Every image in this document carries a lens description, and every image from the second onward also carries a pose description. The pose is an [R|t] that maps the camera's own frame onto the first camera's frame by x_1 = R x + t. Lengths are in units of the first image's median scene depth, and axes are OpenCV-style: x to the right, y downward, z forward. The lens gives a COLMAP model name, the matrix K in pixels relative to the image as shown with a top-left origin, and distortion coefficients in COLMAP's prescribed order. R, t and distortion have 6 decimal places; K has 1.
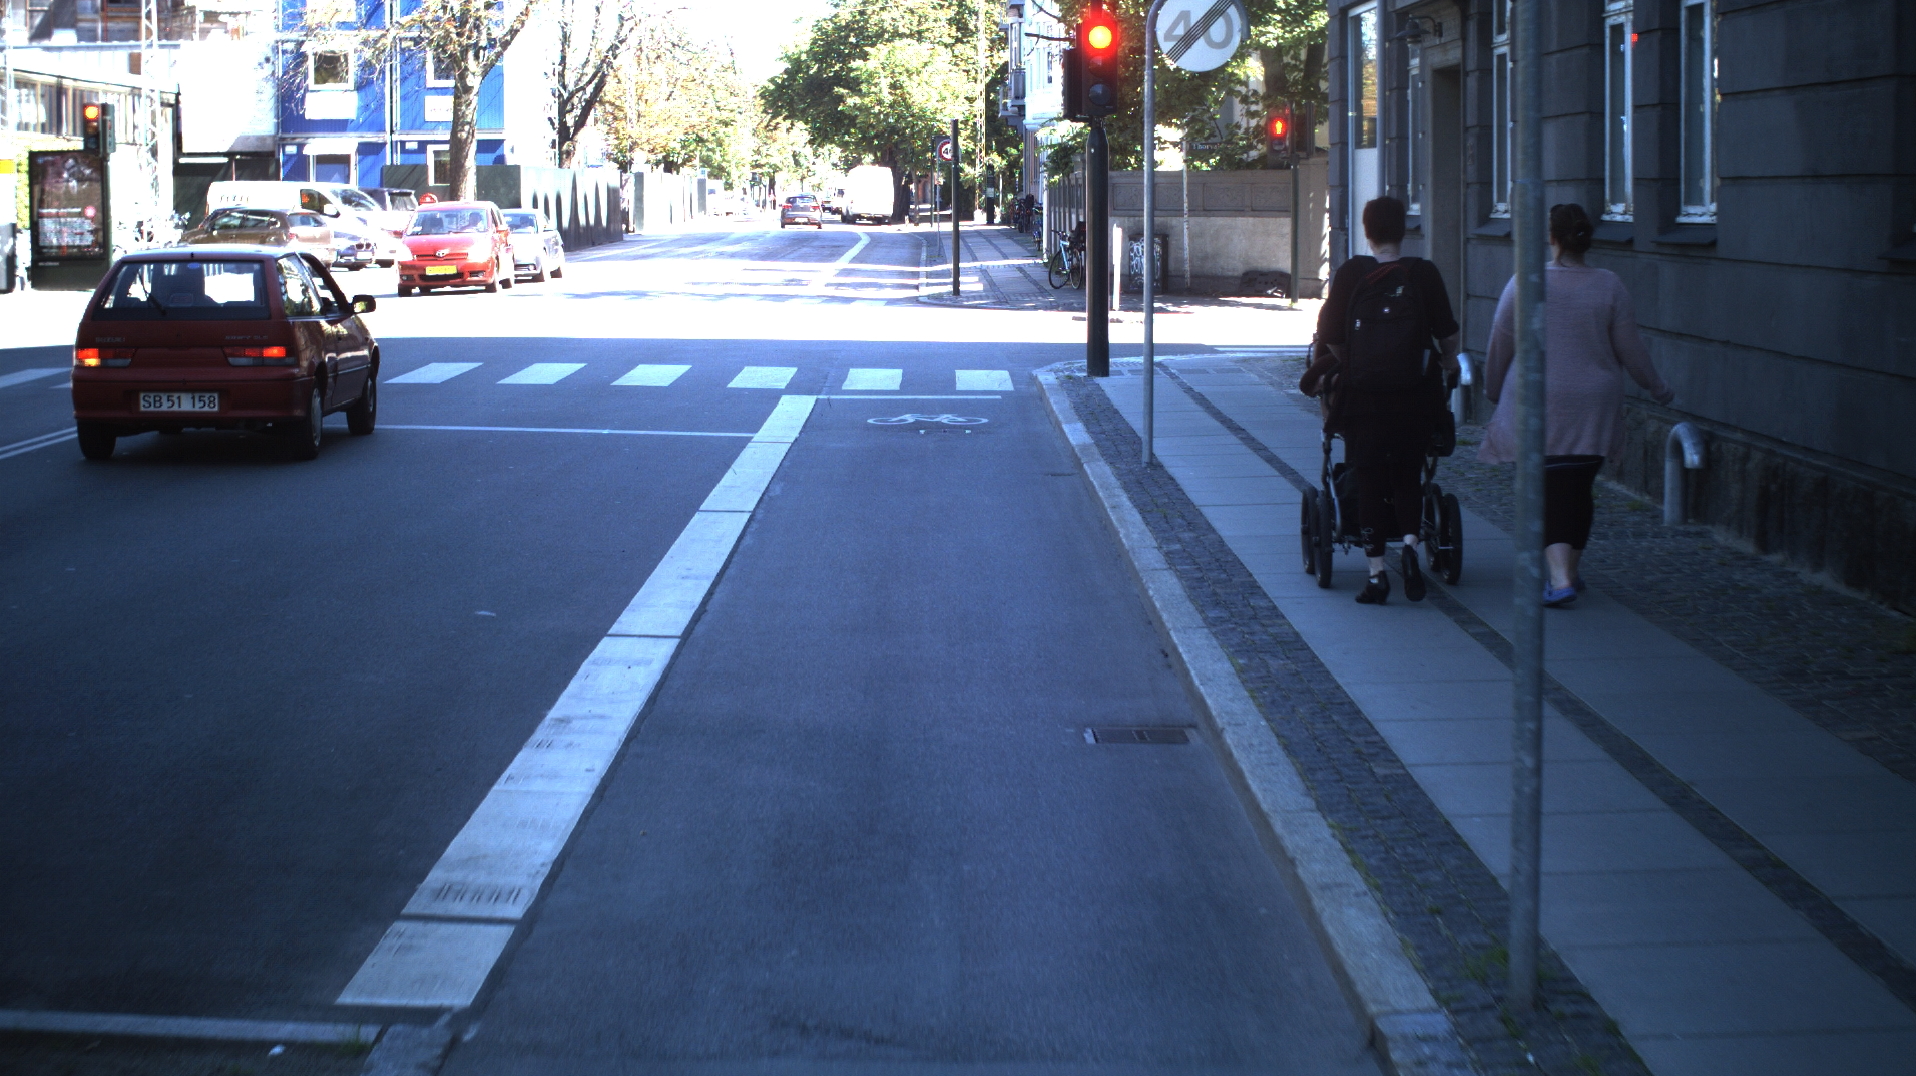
lens RADIAL K [[3312.8, 0, 958.0], [0, 3312.8, 538.0], [0, 0, 1]] dist [-0.291538, 0.390967]
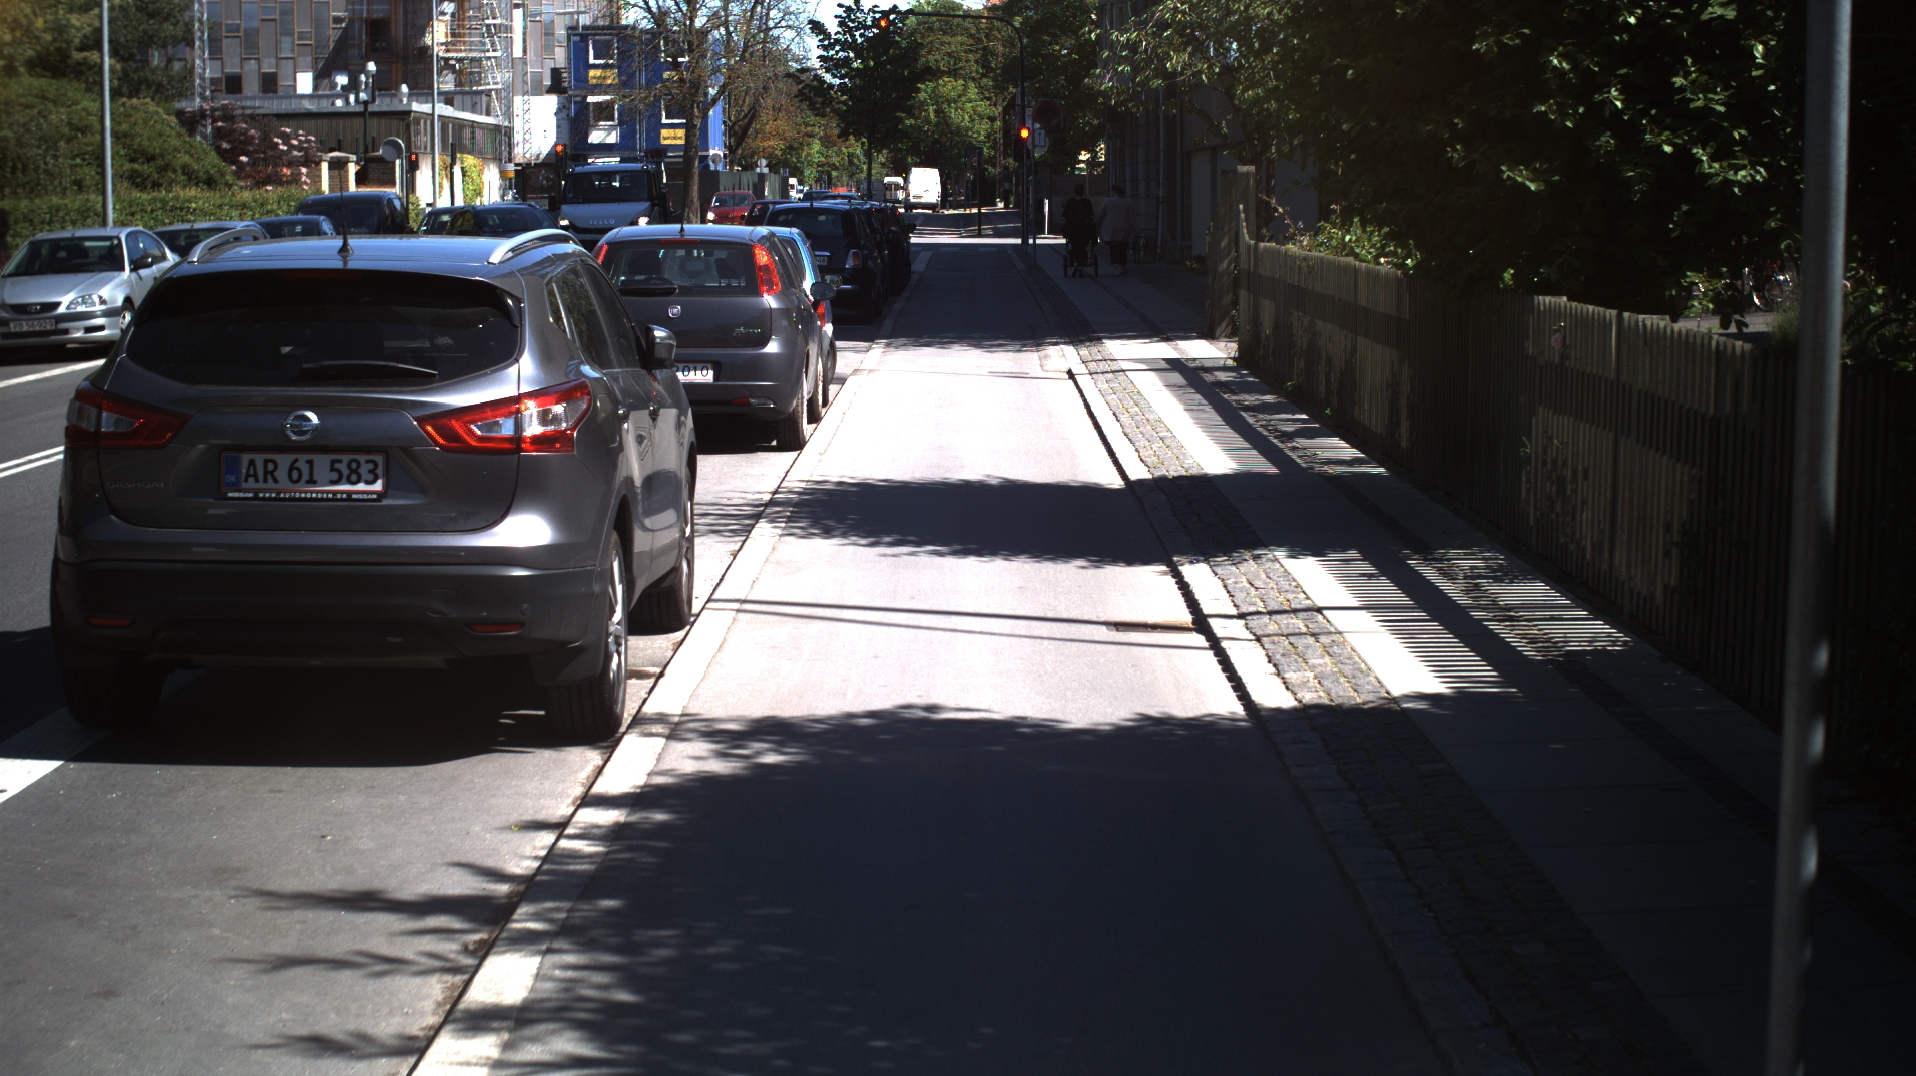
lens RADIAL K [[3312.8, 0, 958.0], [0, 3312.8, 538.0], [0, 0, 1]] dist [-0.291538, 0.390967]
pose [[0.999940, -0.005009, -0.009715, 0.002097], [0.005025, 0.999986, 0.001657, 0.044690], [0.009707, -0.001705, 0.999951, -0.423585]]
